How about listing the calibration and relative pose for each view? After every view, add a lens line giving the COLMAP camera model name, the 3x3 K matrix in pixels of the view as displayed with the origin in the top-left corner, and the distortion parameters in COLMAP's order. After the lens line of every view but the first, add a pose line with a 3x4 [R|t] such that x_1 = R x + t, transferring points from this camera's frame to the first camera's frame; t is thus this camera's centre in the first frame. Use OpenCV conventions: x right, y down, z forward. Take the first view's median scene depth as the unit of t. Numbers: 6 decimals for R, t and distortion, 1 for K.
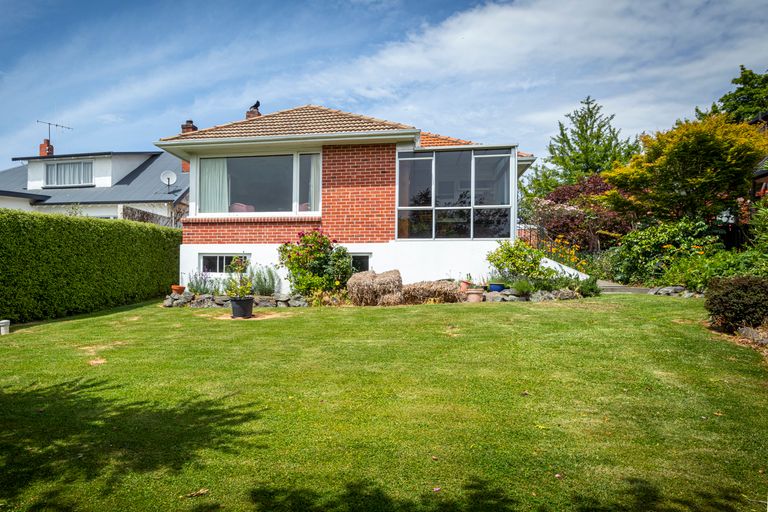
lens RADIAL K [[454.4, 0, 374.5], [0, 454.4, 247.1], [0, 0, 1]] dist [-0.000222, 0.001155]
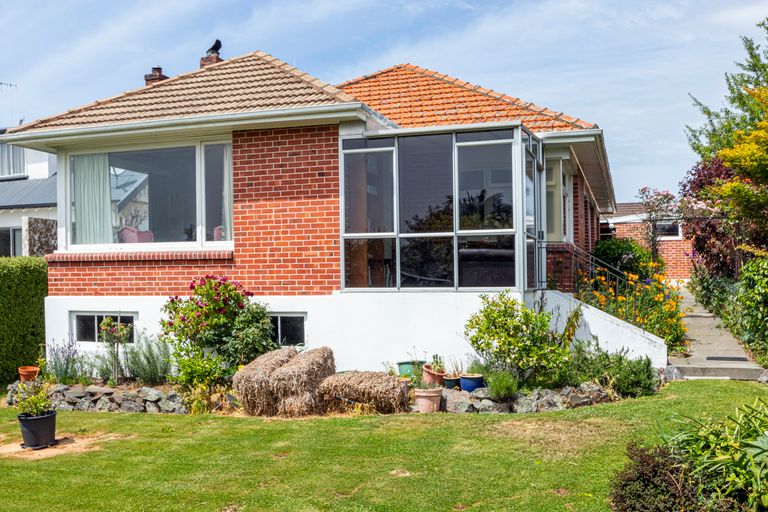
lens RADIAL K [[752.1, 0, 385.9], [0, 752.1, 261.1], [0, 0, 1]] dist [-0.048922, 0.000000]
pose [[0.994274, -0.041267, -0.098568, 0.196480], [0.041787, 0.999121, 0.003216, -0.053054], [0.098349, -0.007316, 0.995125, 0.041301]]
